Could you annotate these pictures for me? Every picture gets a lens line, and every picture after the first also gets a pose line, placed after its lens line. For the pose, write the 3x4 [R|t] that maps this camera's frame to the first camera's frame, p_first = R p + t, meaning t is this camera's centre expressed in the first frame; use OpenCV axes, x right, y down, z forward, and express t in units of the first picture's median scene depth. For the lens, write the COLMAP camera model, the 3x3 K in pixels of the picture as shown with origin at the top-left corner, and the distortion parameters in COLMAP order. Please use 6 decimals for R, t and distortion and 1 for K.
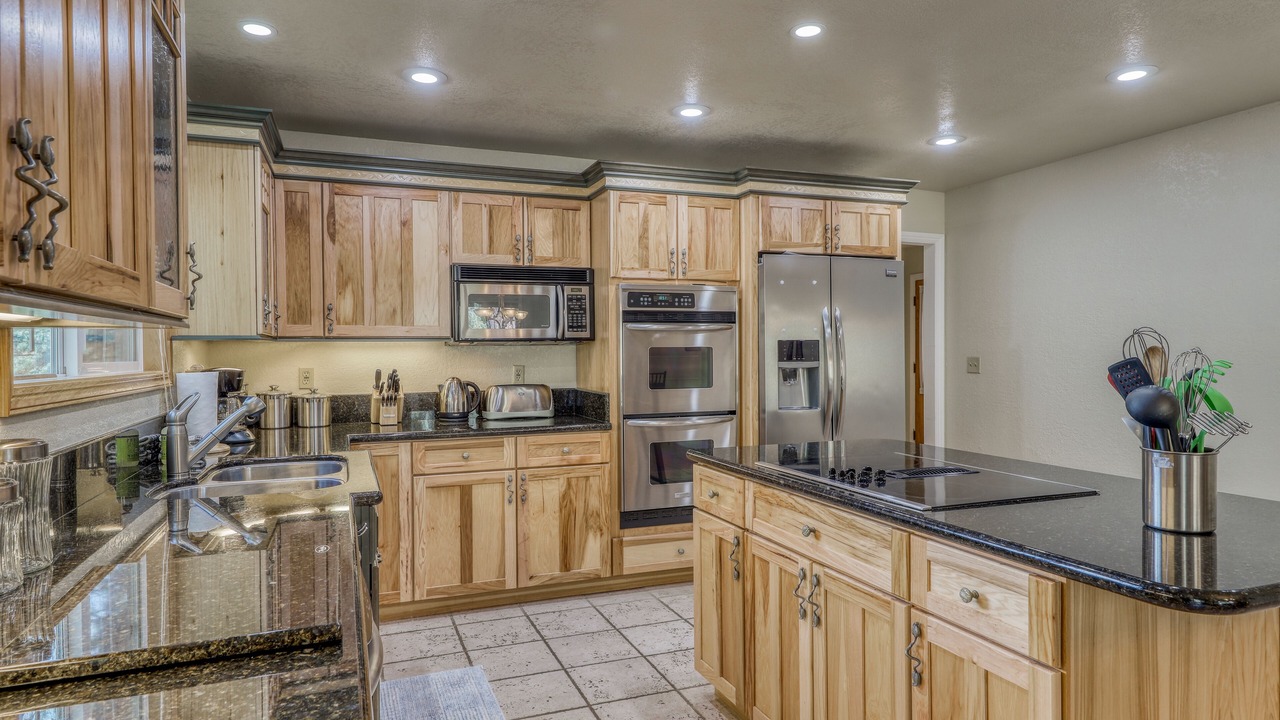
lens RADIAL K [[754.6, 0, 635.4], [0, 754.6, 359.2], [0, 0, 1]] dist [0.005258, -0.000211]
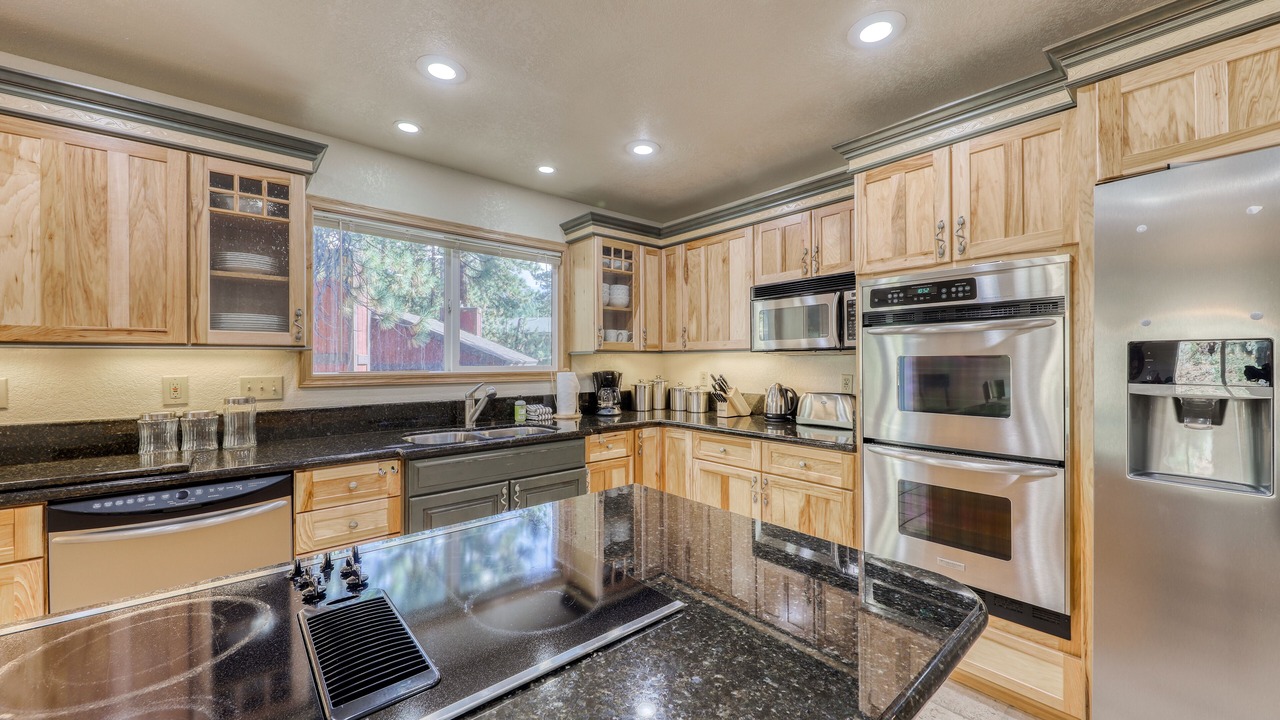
lens RADIAL K [[474.7, 0, 644.7], [0, 474.7, 360.9], [0, 0, 1]] dist [-0.007863, -0.000616]
pose [[0.329677, 0.003793, -0.944086, 0.388382], [-0.010805, 0.999942, 0.000244, -0.008431], [0.944032, 0.010120, 0.329698, 0.581968]]
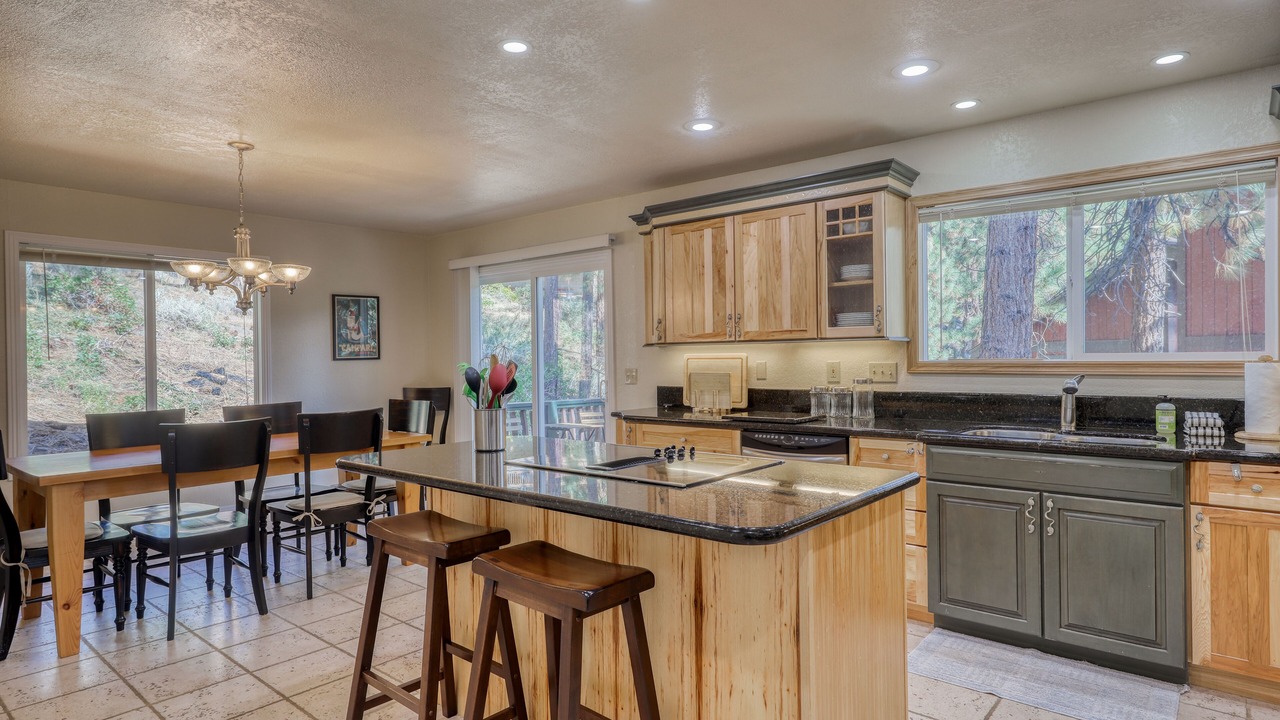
lens RADIAL K [[697.6, 0, 640.2], [0, 697.6, 354.7], [0, 0, 1]] dist [0.004283, 0.000212]
pose [[-0.884991, 0.016714, -0.465308, 0.471733], [0.012193, 0.999845, 0.012723, -0.012551], [0.465448, 0.005586, -0.885057, 1.052981]]
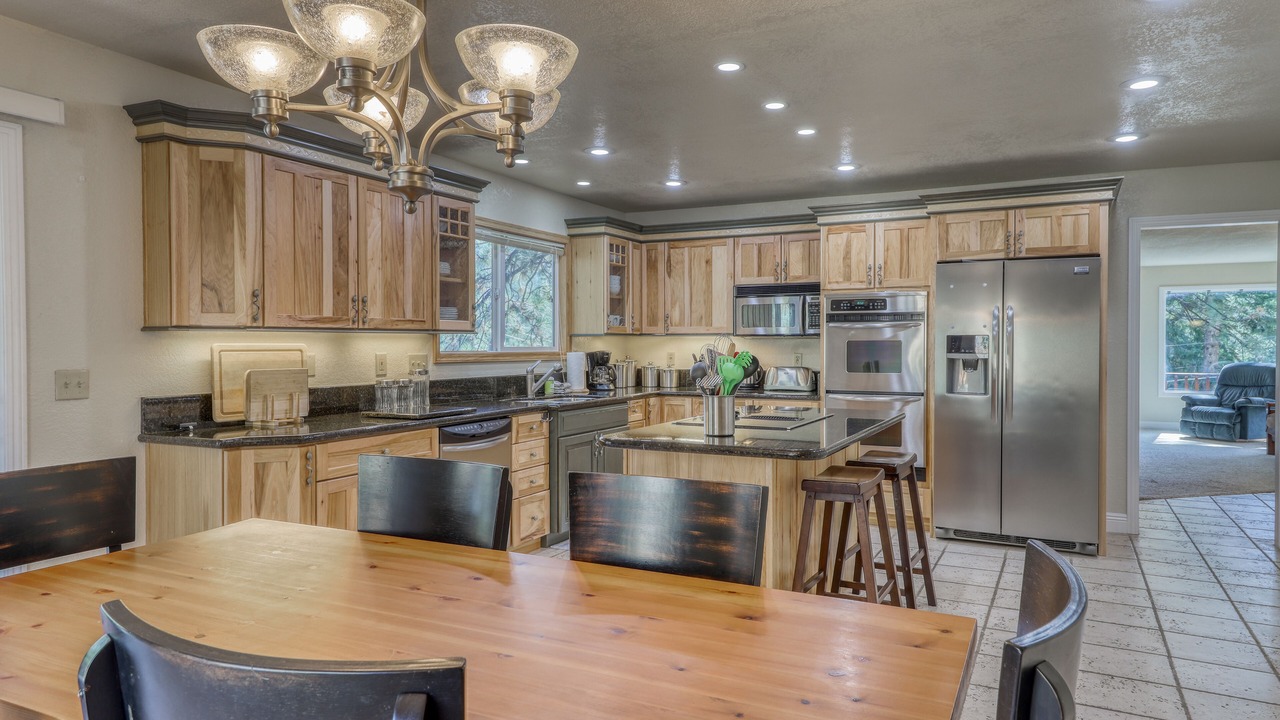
lens RADIAL K [[811.3, 0, 641.9], [0, 811.3, 354.2], [0, 0, 1]] dist [-0.000215, 0.000431]
pose [[0.657771, 0.017235, -0.753021, 0.847286], [-0.013701, 0.999847, 0.010916, -0.002492], [0.753093, 0.003137, 0.657906, -0.212417]]
